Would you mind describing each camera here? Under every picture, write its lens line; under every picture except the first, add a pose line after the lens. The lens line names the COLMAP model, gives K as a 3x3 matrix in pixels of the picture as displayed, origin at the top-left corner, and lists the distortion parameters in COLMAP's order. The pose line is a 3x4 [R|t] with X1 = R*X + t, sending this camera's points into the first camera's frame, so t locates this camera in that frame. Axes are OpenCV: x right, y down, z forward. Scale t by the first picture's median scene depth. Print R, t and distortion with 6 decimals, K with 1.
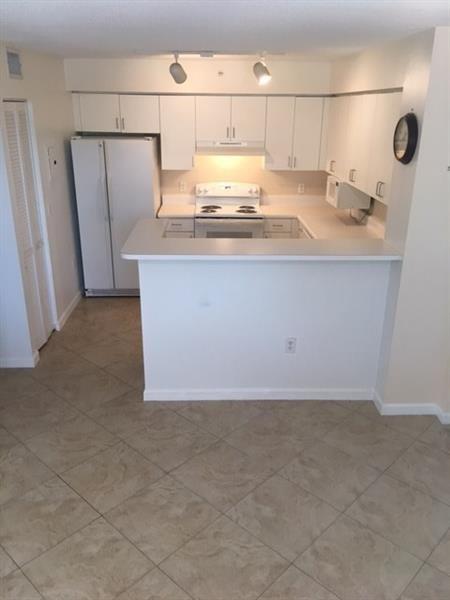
lens RADIAL K [[512.8, 0, 226.7], [0, 512.8, 300.2], [0, 0, 1]] dist [0.047108, -0.048655]
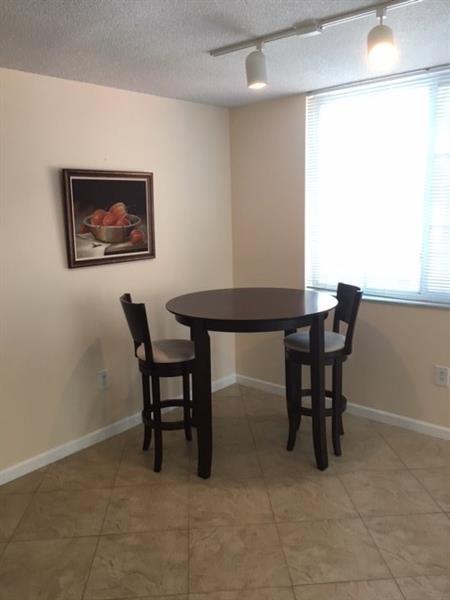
lens RADIAL K [[512.8, 0, 223.5], [0, 512.8, 297.1], [0, 0, 1]] dist [0.047108, -0.048655]
pose [[-0.733748, -0.107684, 0.670834, -0.259537], [0.258496, 0.868860, 0.422210, -0.114149], [-0.628326, 0.483204, -0.609689, 0.494208]]
